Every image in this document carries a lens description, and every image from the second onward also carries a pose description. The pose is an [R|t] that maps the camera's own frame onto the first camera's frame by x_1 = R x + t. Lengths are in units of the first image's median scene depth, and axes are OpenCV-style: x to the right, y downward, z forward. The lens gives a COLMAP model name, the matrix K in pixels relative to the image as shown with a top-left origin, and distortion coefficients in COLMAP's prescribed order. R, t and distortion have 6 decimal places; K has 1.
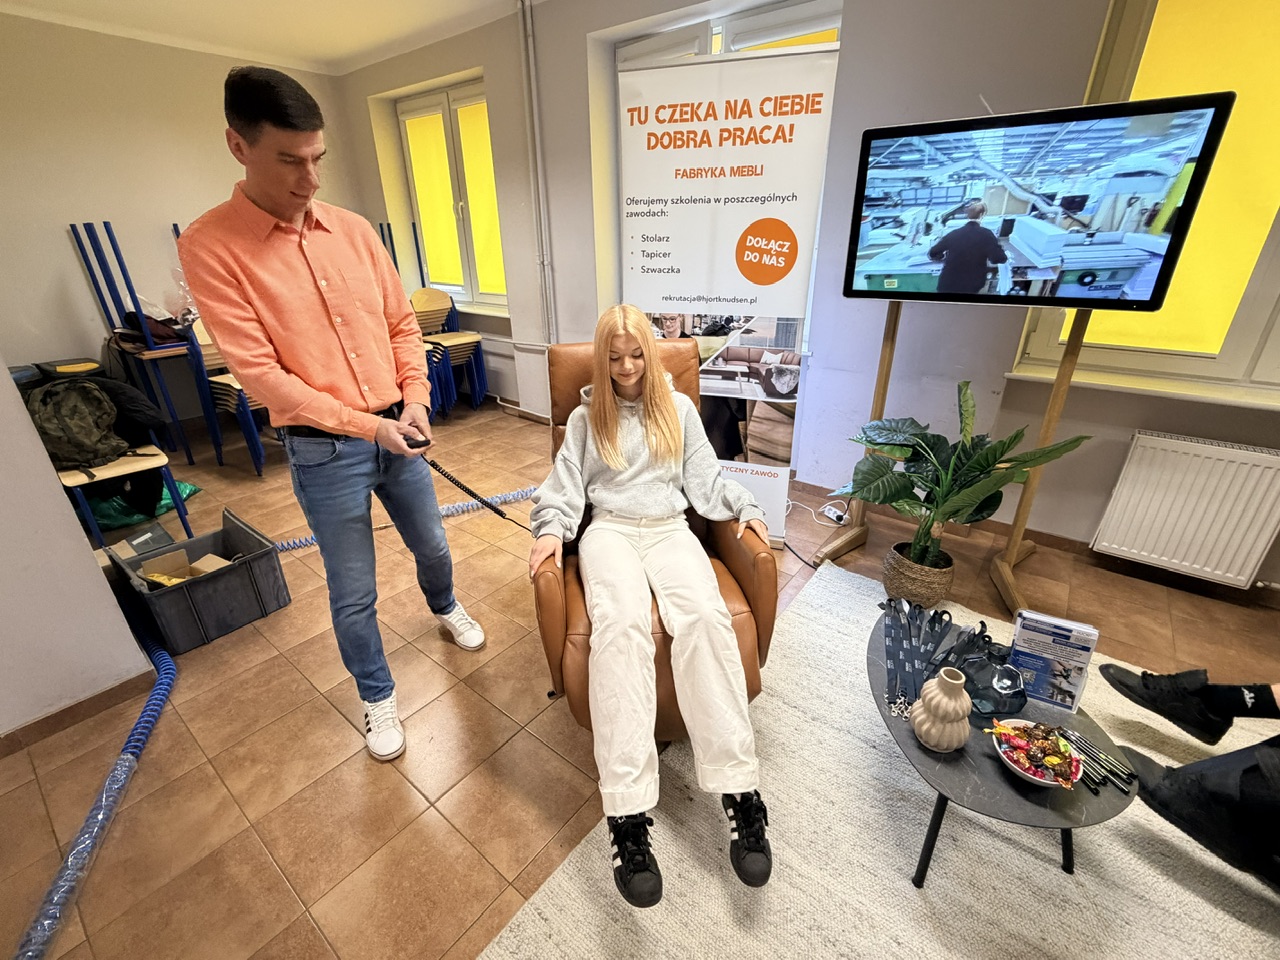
lens RADIAL K [[559.1, 0, 639.4], [0, 559.1, 475.1], [0, 0, 1]] dist [-0.002377, -0.000054]
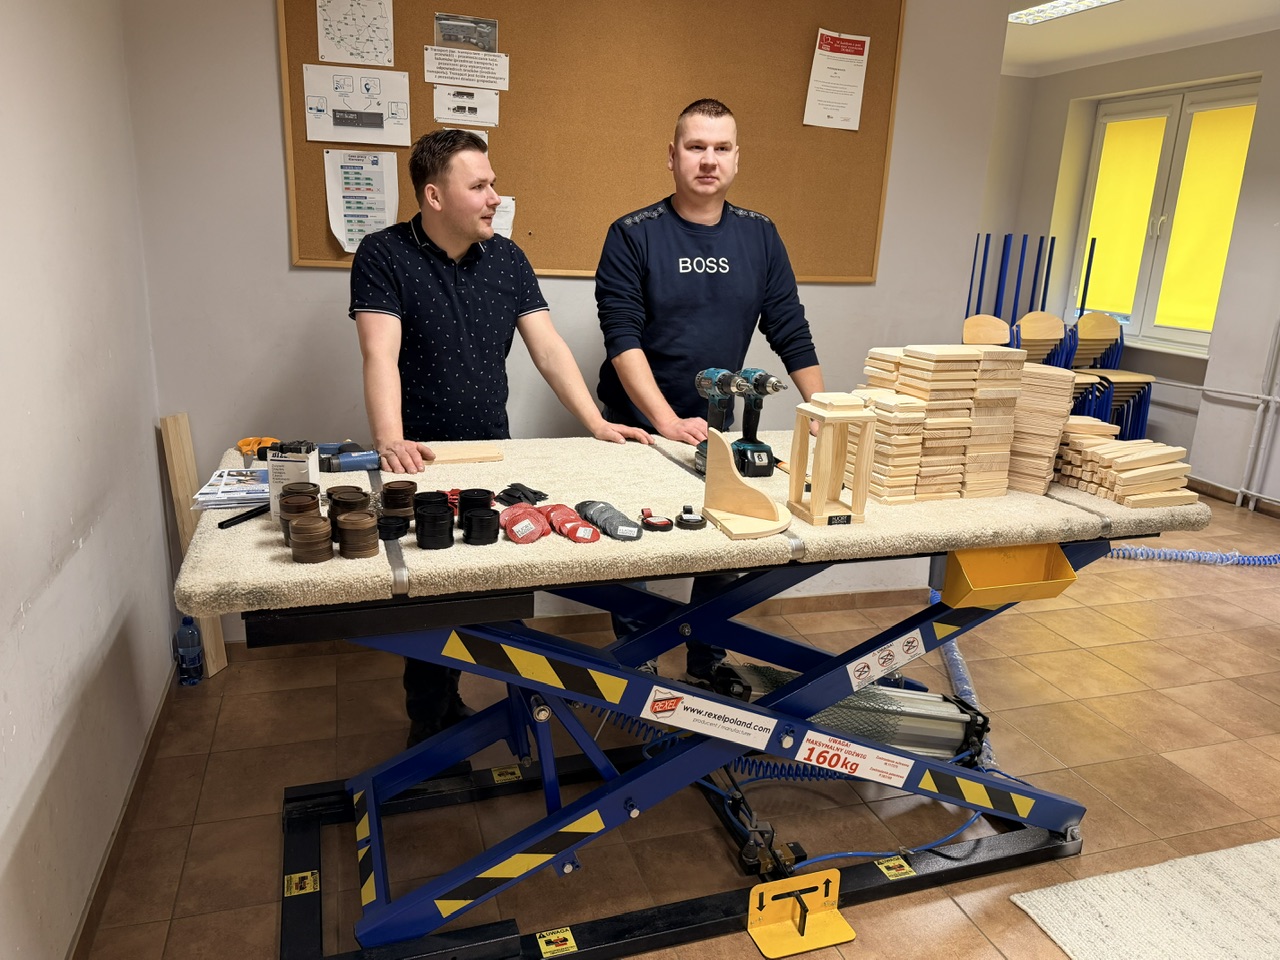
lens RADIAL K [[931.1, 0, 641.3], [0, 931.1, 486.3], [0, 0, 1]] dist [-0.006171, -0.001439]
pose [[0.828027, 0.193086, -0.526393, -0.278313], [-0.273730, 0.958559, -0.078973, 0.335754], [0.489330, 0.209481, 0.846566, -0.725420]]
